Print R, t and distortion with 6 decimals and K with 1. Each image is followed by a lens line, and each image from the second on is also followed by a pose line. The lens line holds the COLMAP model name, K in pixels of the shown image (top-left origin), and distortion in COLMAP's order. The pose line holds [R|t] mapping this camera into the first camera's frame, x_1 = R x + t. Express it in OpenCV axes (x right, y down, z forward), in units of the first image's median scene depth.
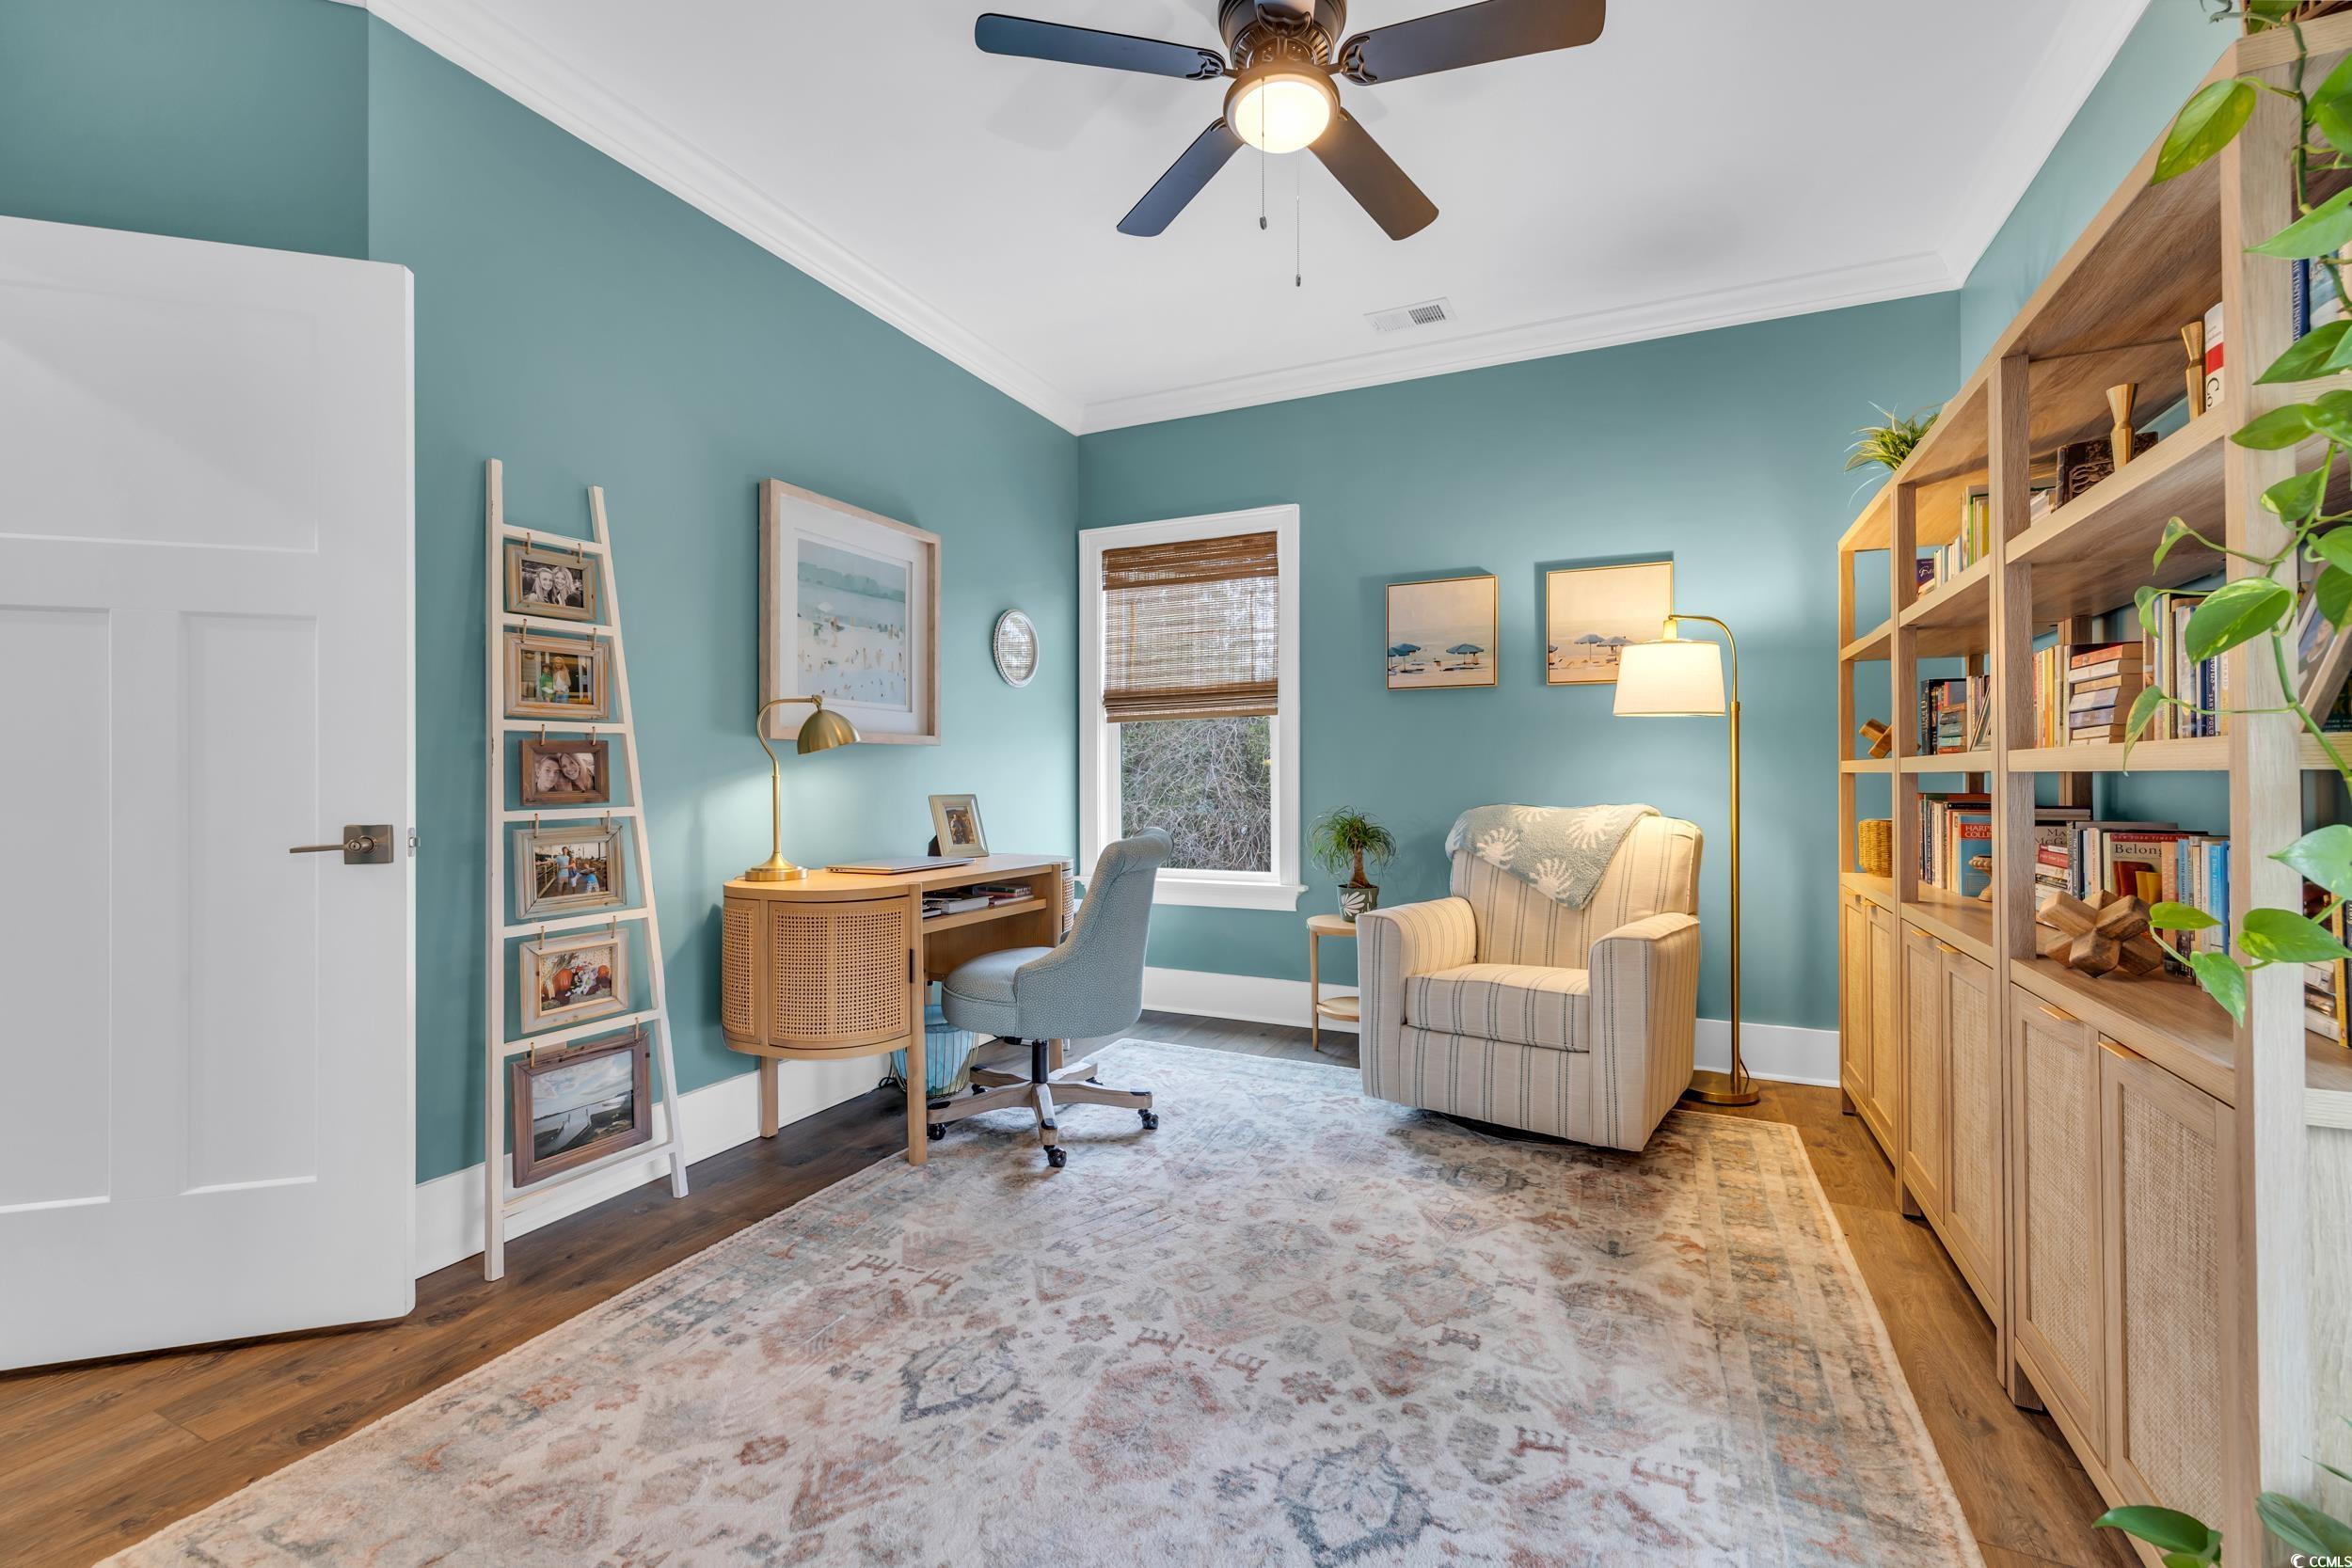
lens RADIAL K [[1005.7, 0, 1184.7], [0, 1005.7, 773.6], [0, 0, 1]] dist [-0.001197, 0.000149]
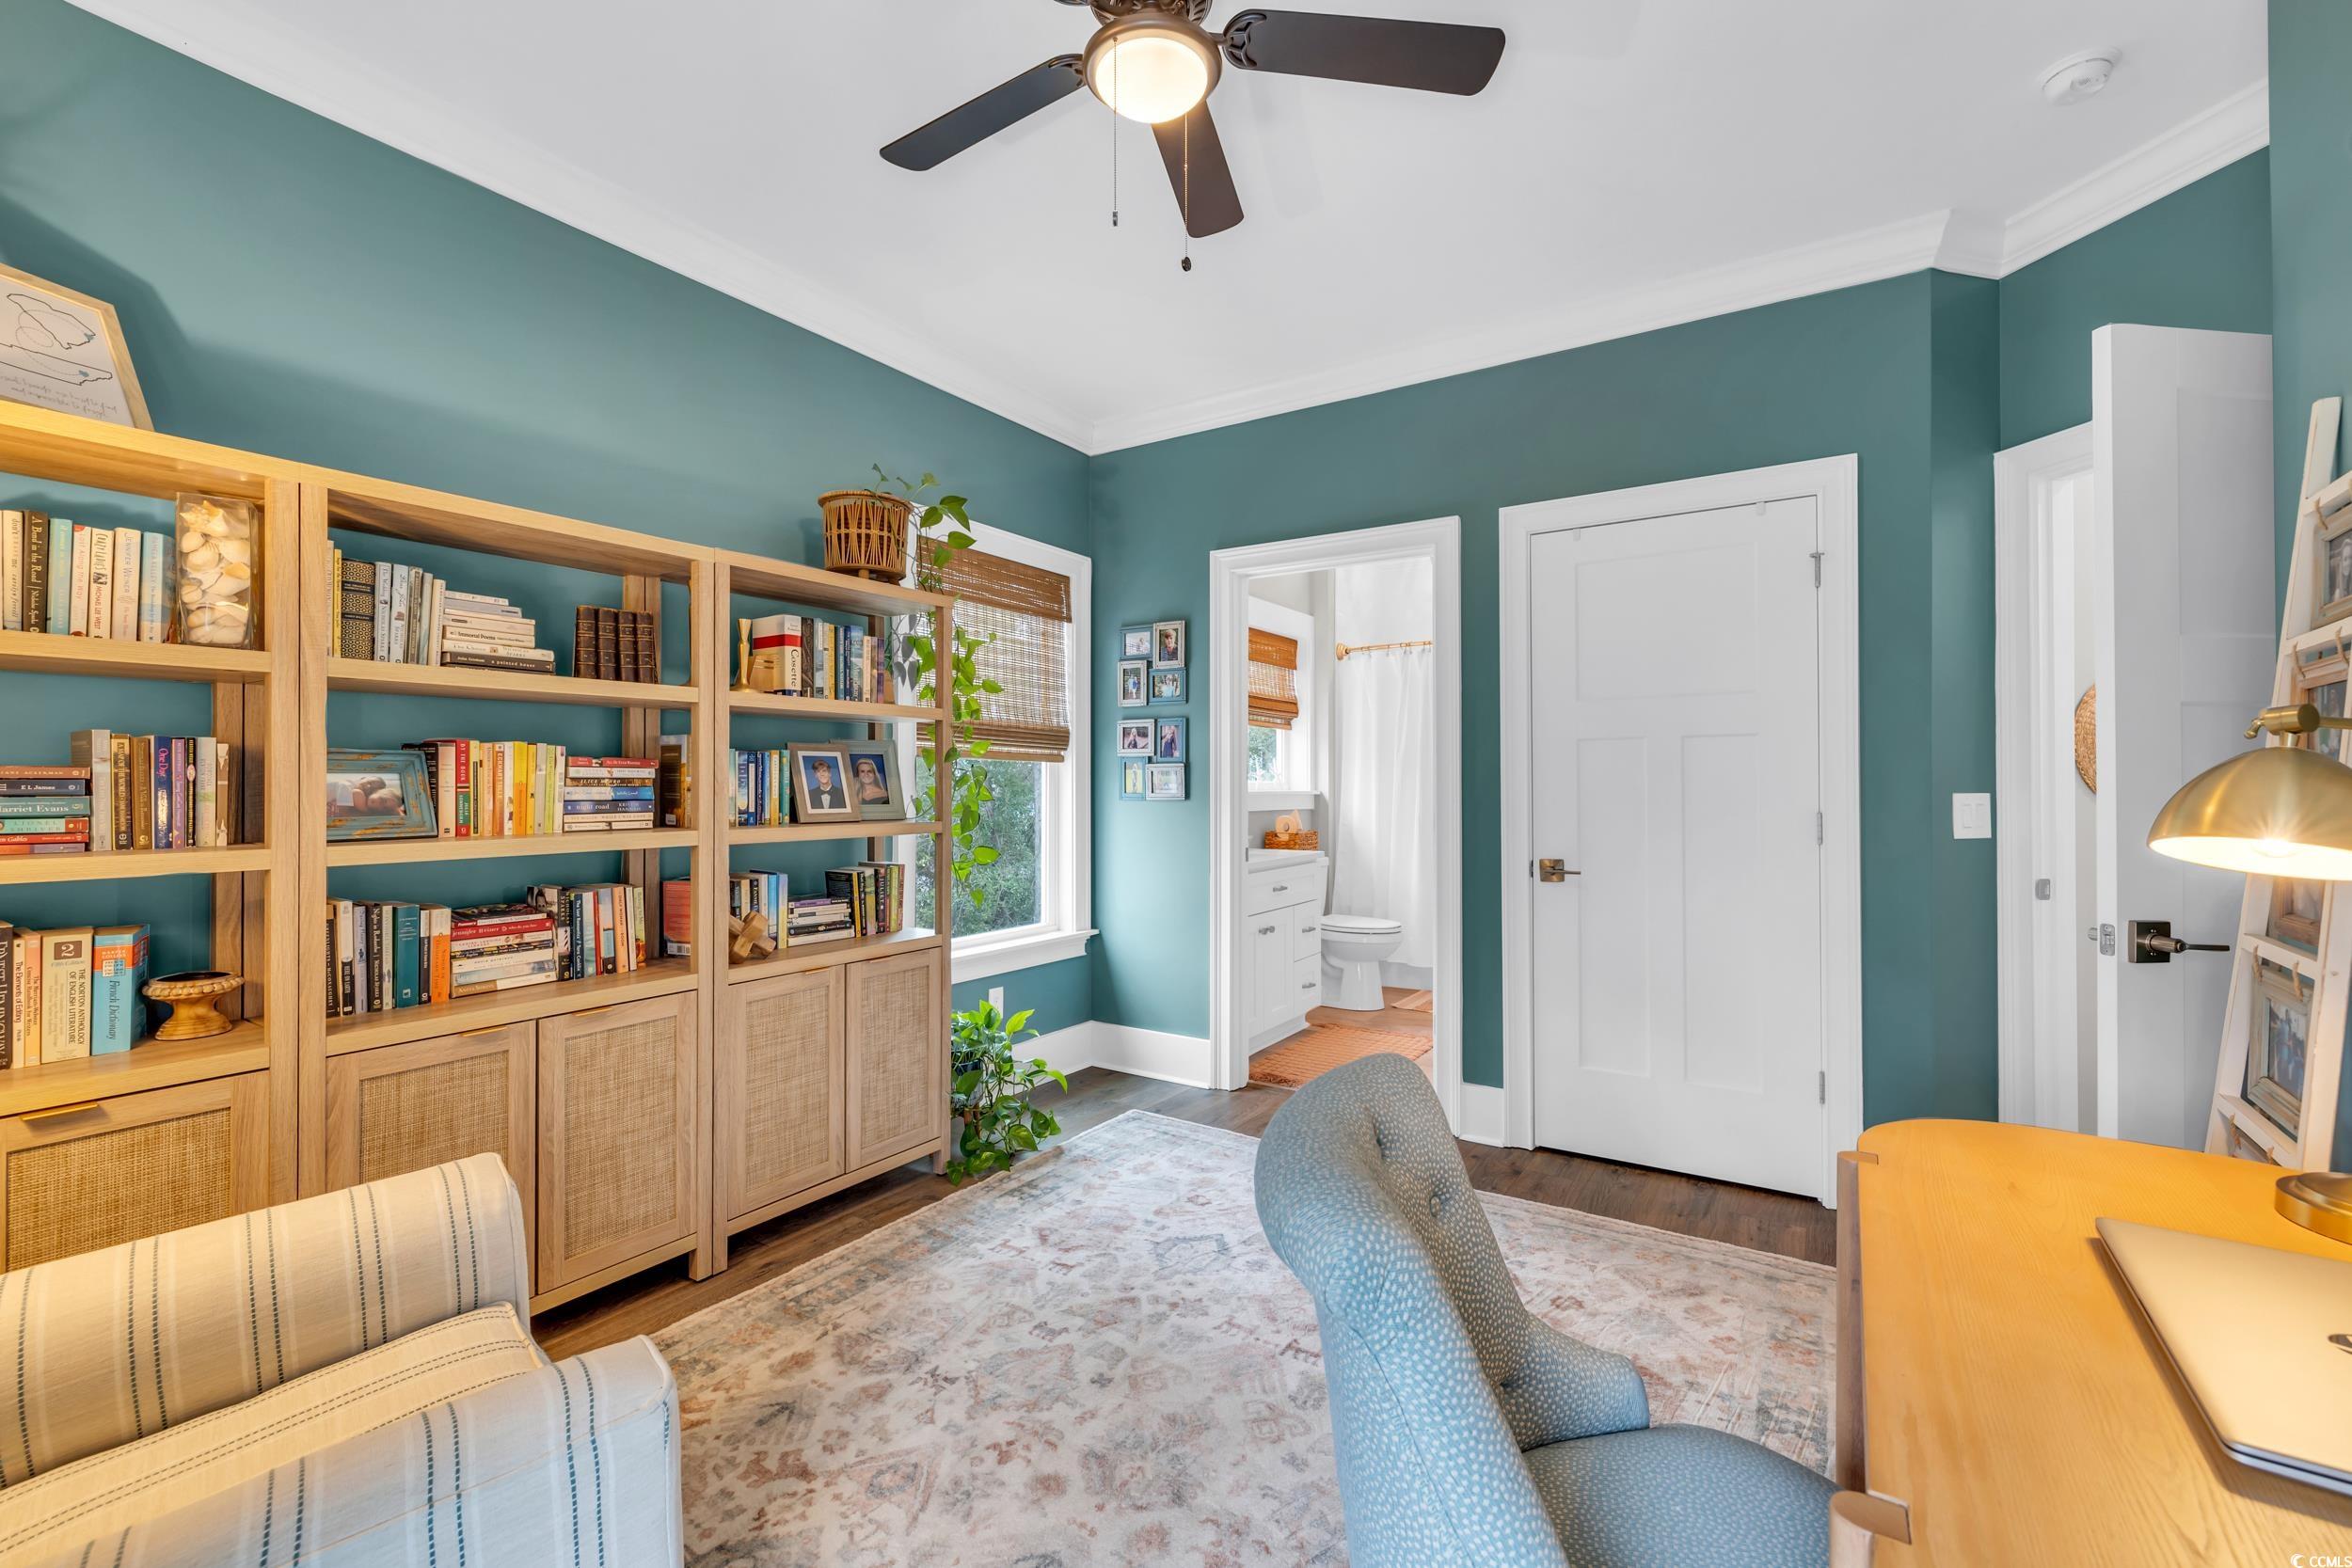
lens RADIAL K [[947.2, 0, 1230.5], [0, 947.2, 780.5], [0, 0, 1]] dist [-0.000866, 0.000000]
pose [[-0.995103, 0.000724, 0.098838, -0.041298], [-0.000216, 0.999955, -0.009500, -0.060748], [-0.098840, -0.009475, -0.995058, 1.670715]]
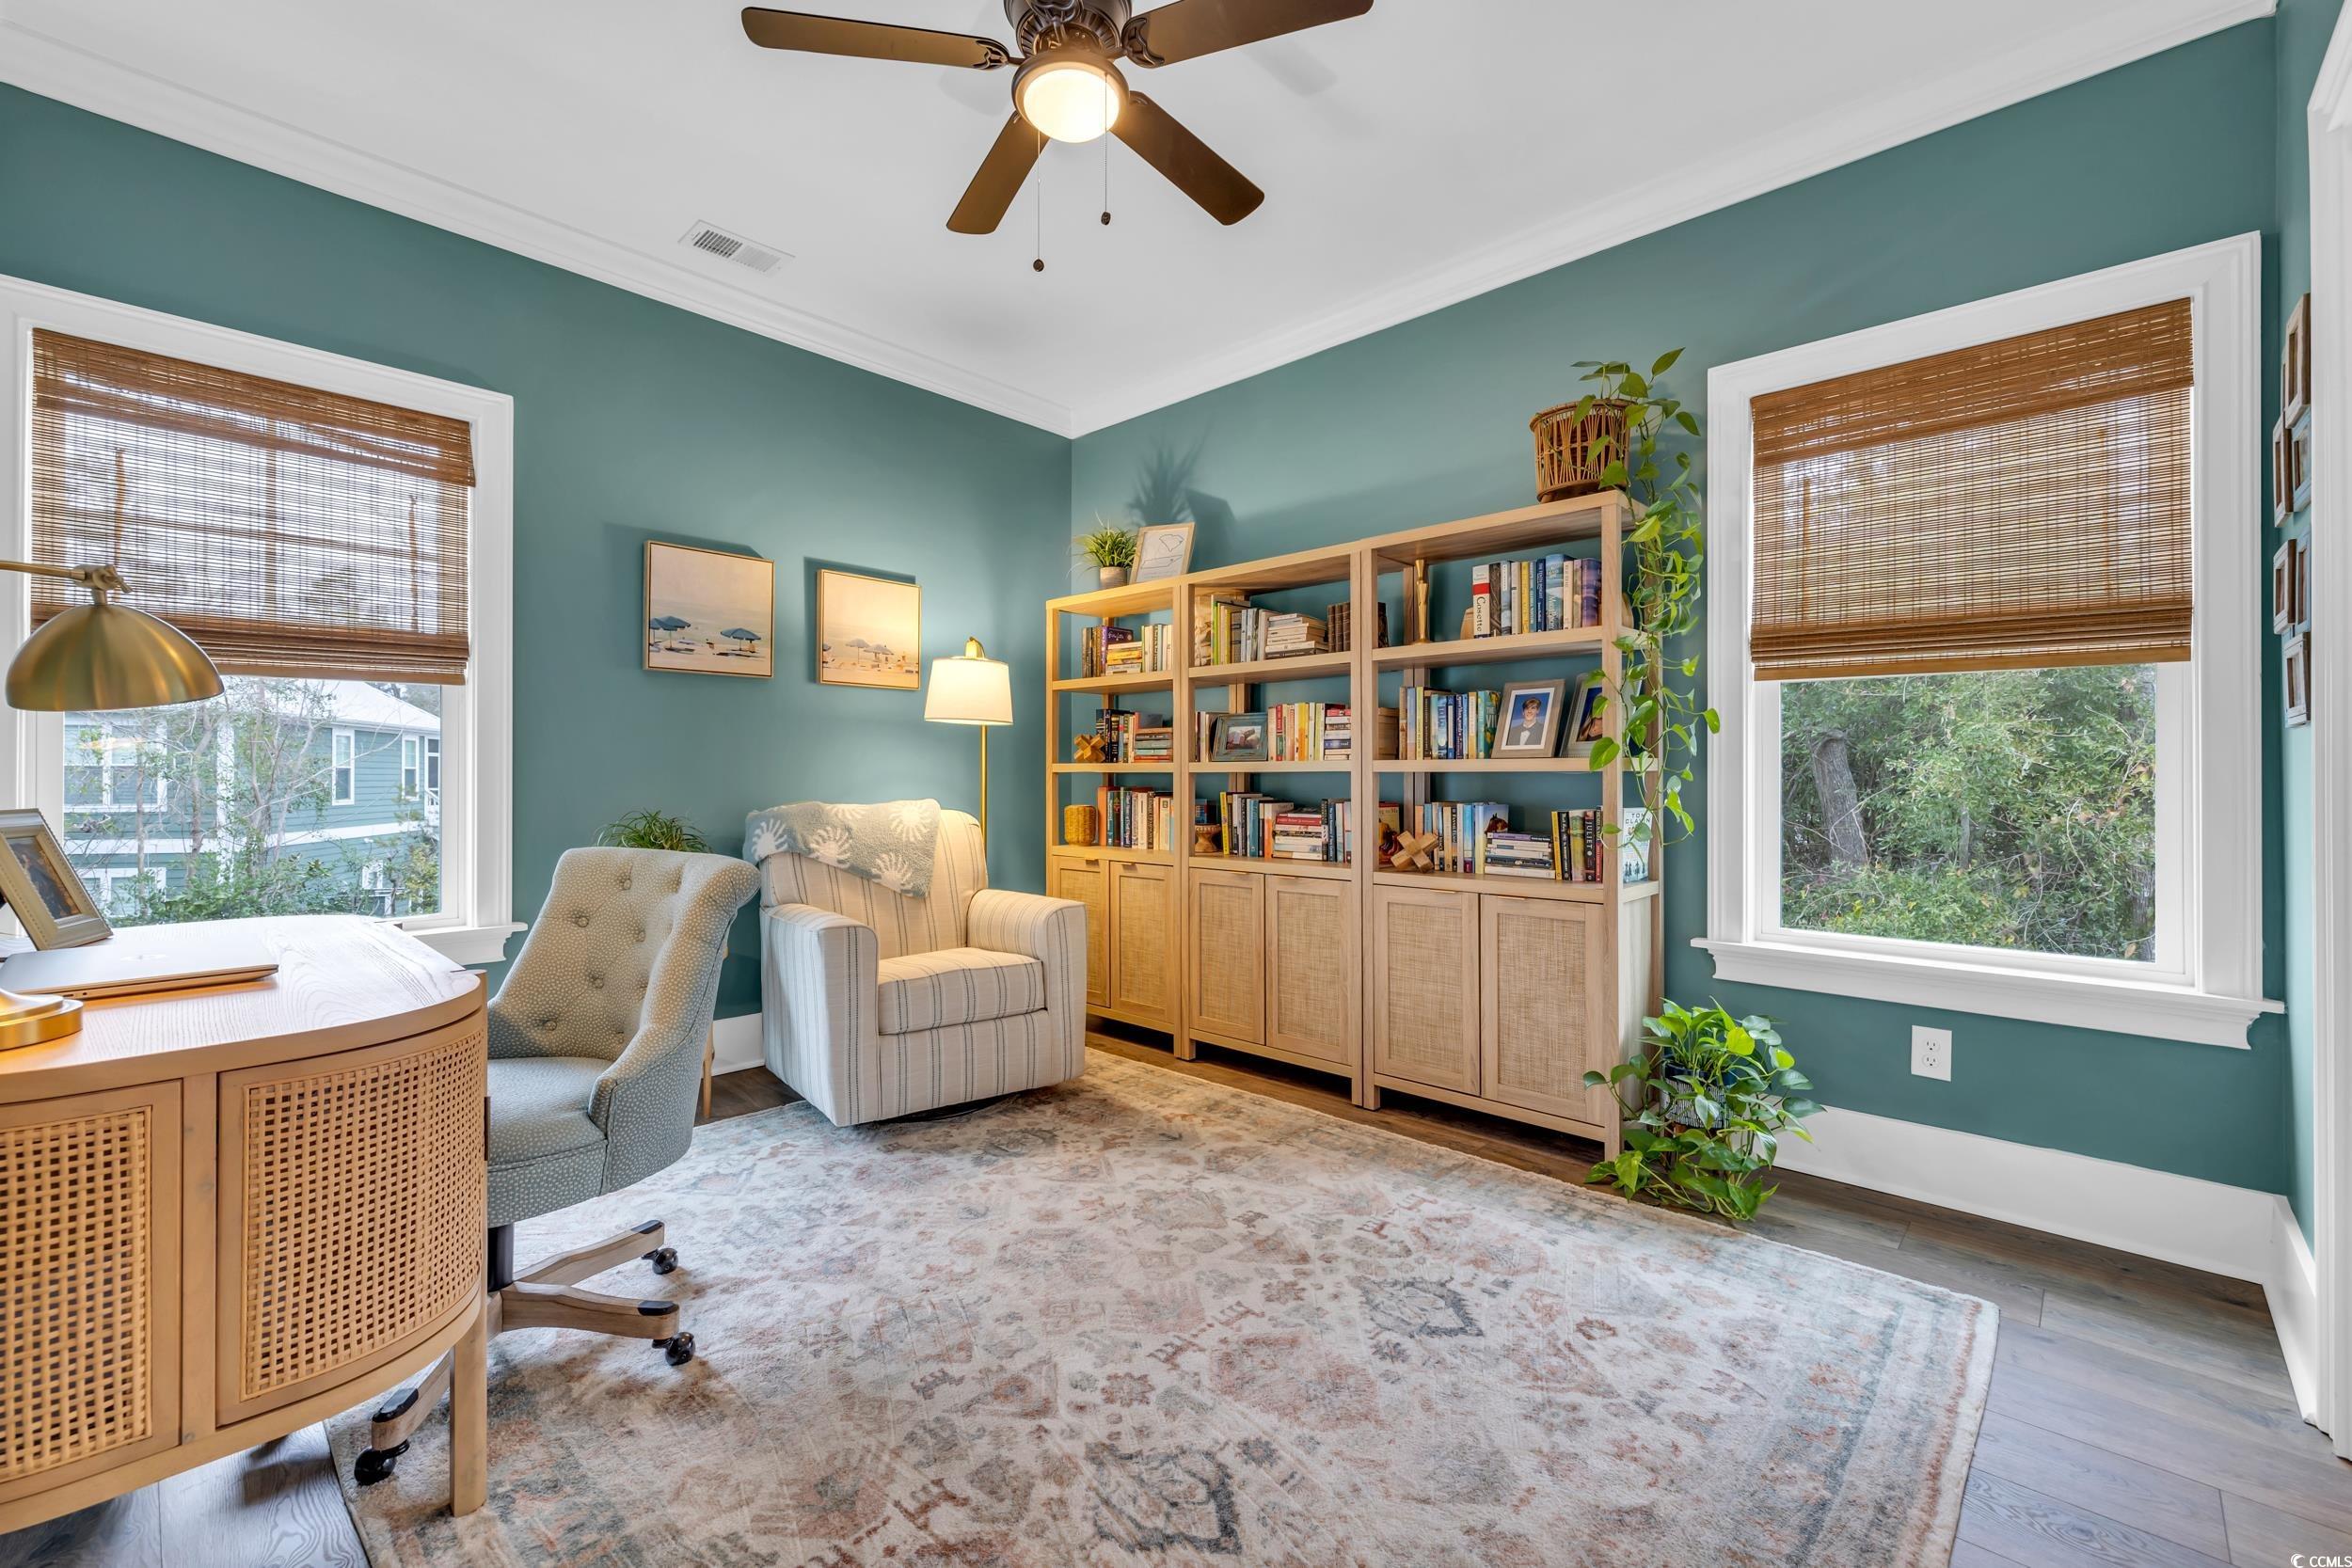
lens RADIAL K [[1005.7, 0, 1184.7], [0, 1005.7, 773.6], [0, 0, 1]] dist [-0.001197, 0.000149]
pose [[0.289130, 0.004917, 0.957277, -0.767951], [-0.004096, 0.999984, -0.003900, 0.006926], [-0.957281, -0.002794, 0.289145, 0.570575]]
